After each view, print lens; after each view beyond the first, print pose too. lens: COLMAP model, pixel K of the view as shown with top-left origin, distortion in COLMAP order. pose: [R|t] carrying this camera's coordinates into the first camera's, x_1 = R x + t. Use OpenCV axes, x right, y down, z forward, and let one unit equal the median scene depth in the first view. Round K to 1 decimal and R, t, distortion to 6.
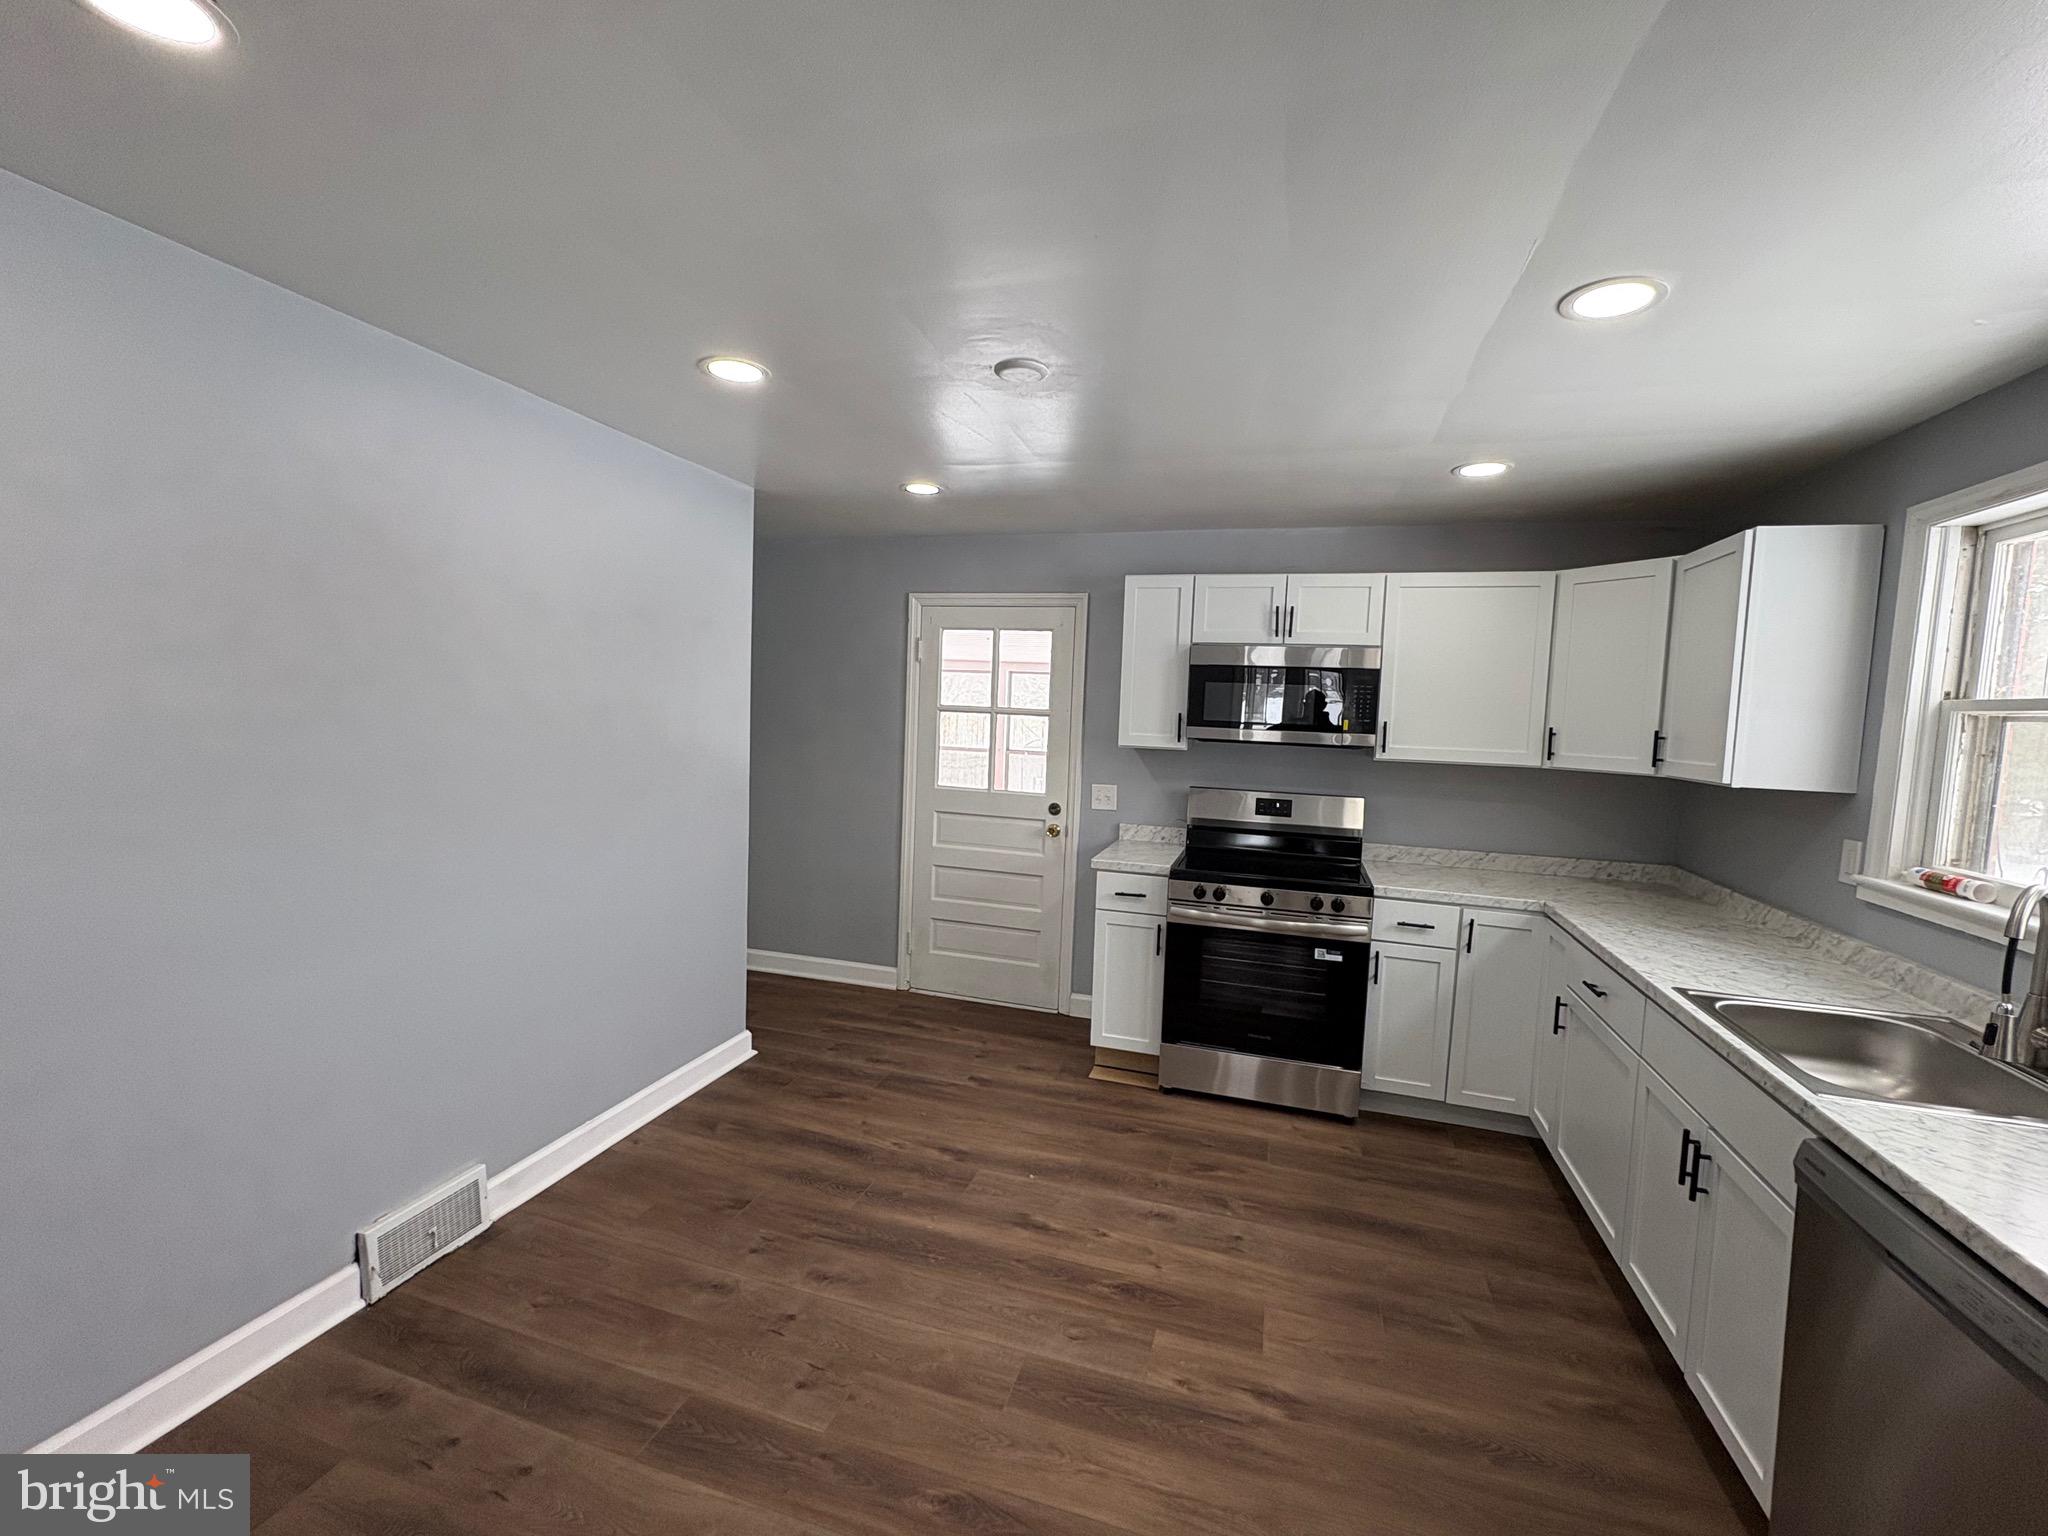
lens RADIAL K [[818.0, 0, 1024.0], [0, 818.0, 768.0], [0, 0, 1]] dist [0.001862, 0.000020]
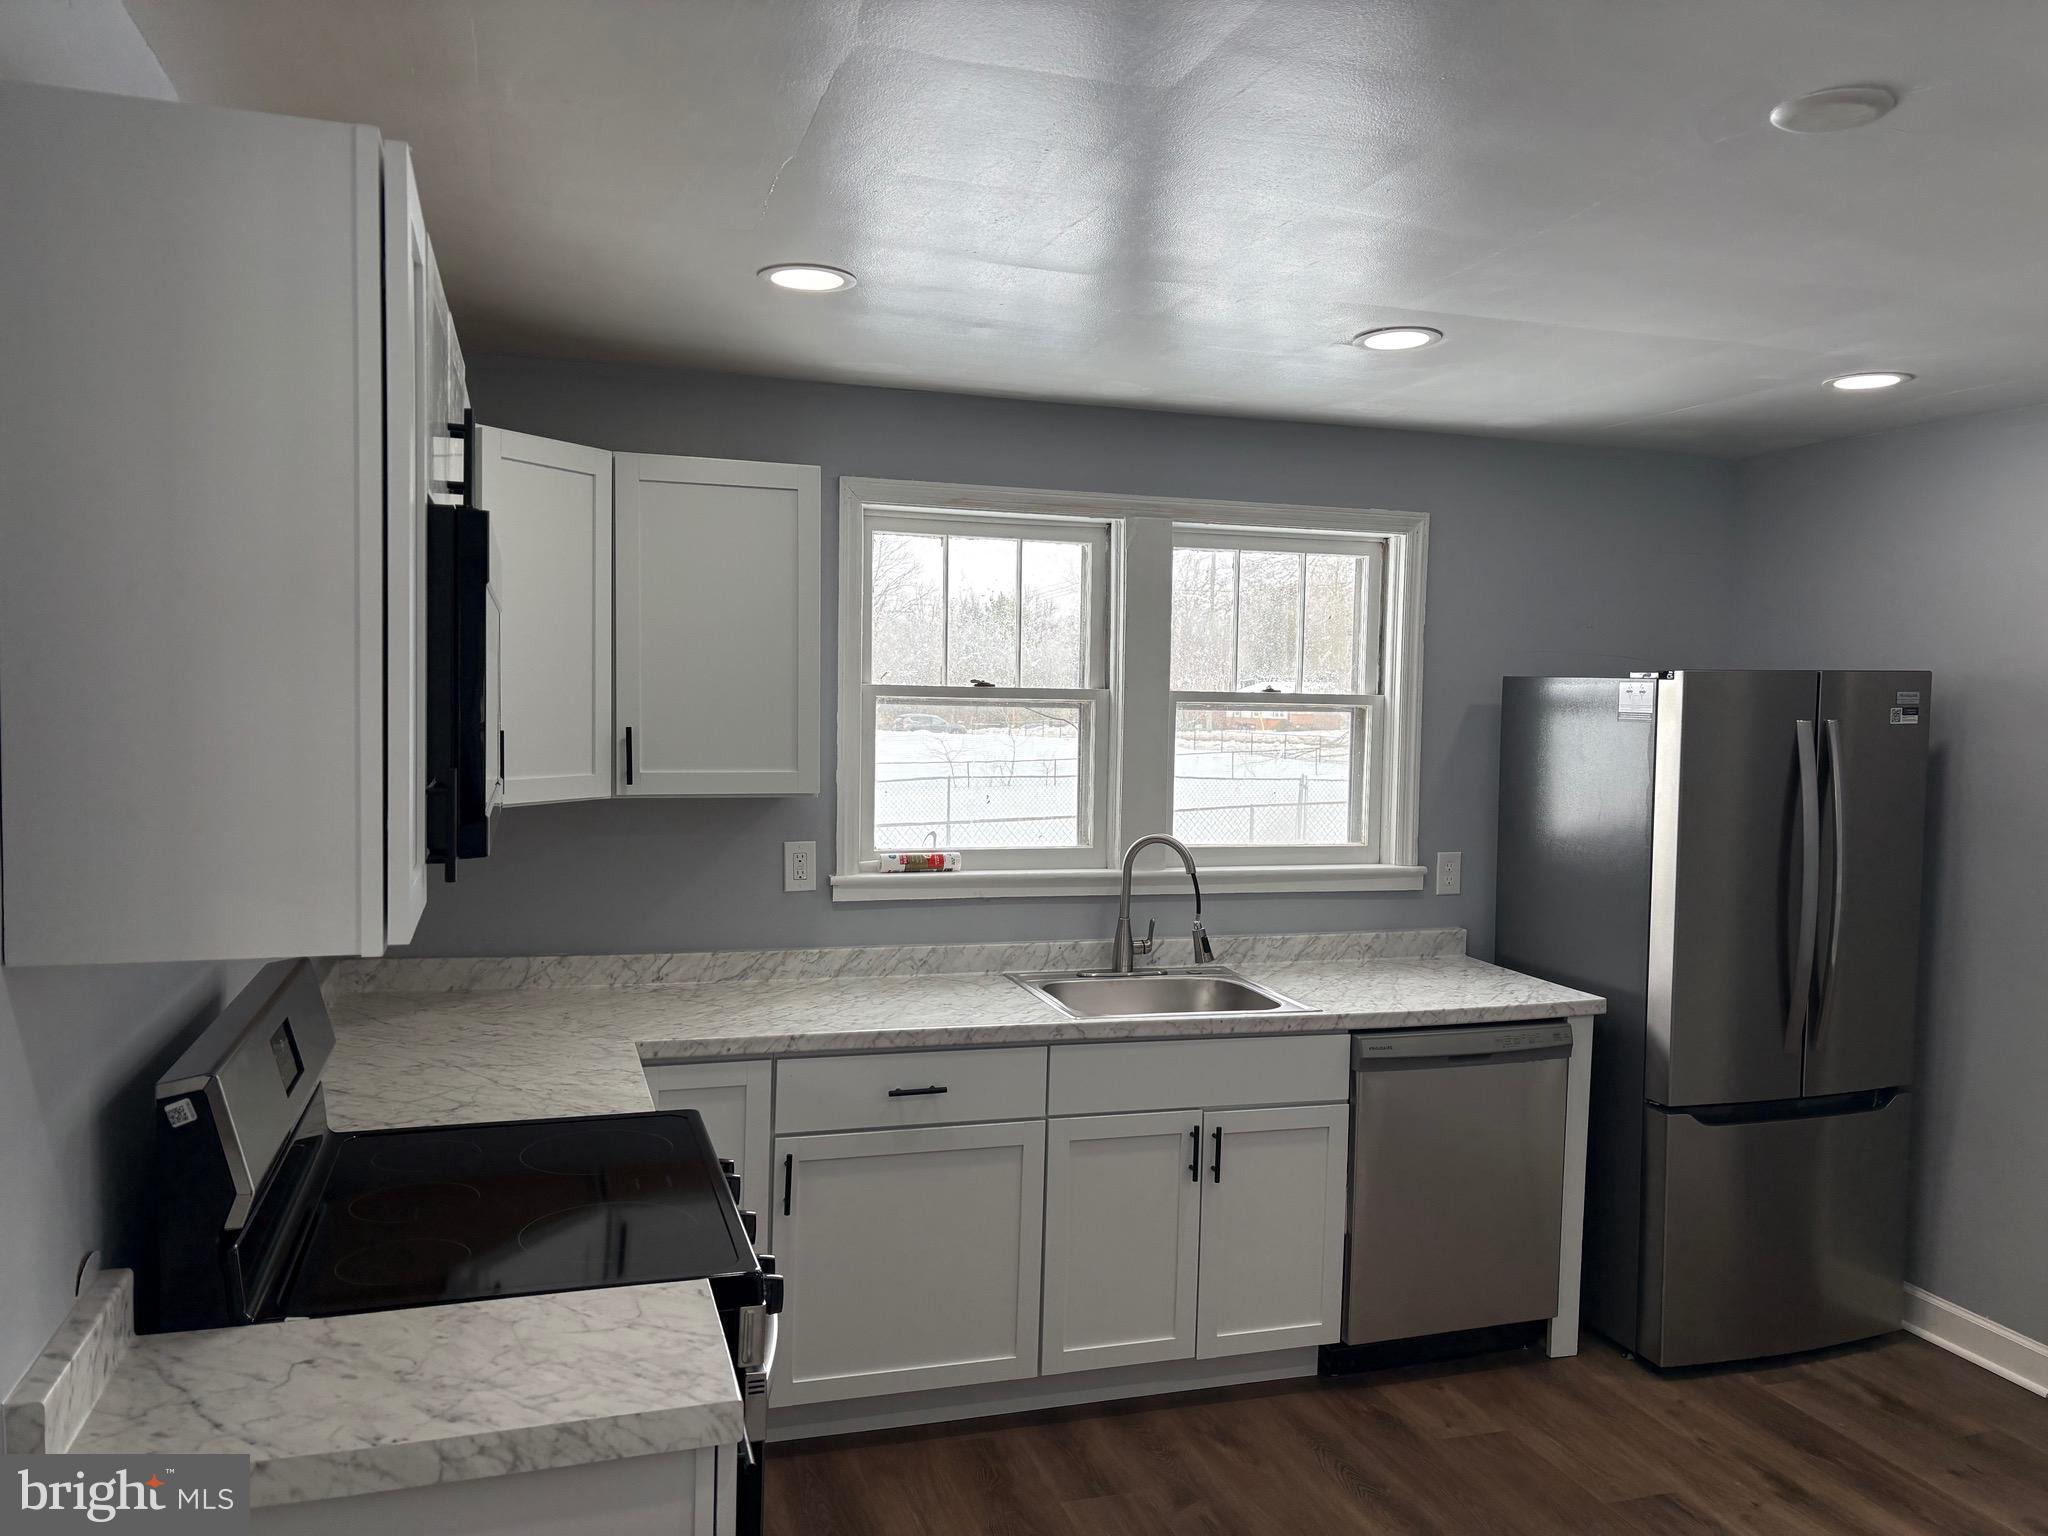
lens RADIAL K [[1541.1, 0, 1024.0], [0, 1541.1, 768.0], [0, 0, 1]] dist [-0.005831, -0.001411]
pose [[-0.582590, -0.085612, 0.808245, -0.457023], [0.010387, 0.993571, 0.112730, -0.174223], [-0.812700, 0.074071, -0.577955, 1.785379]]
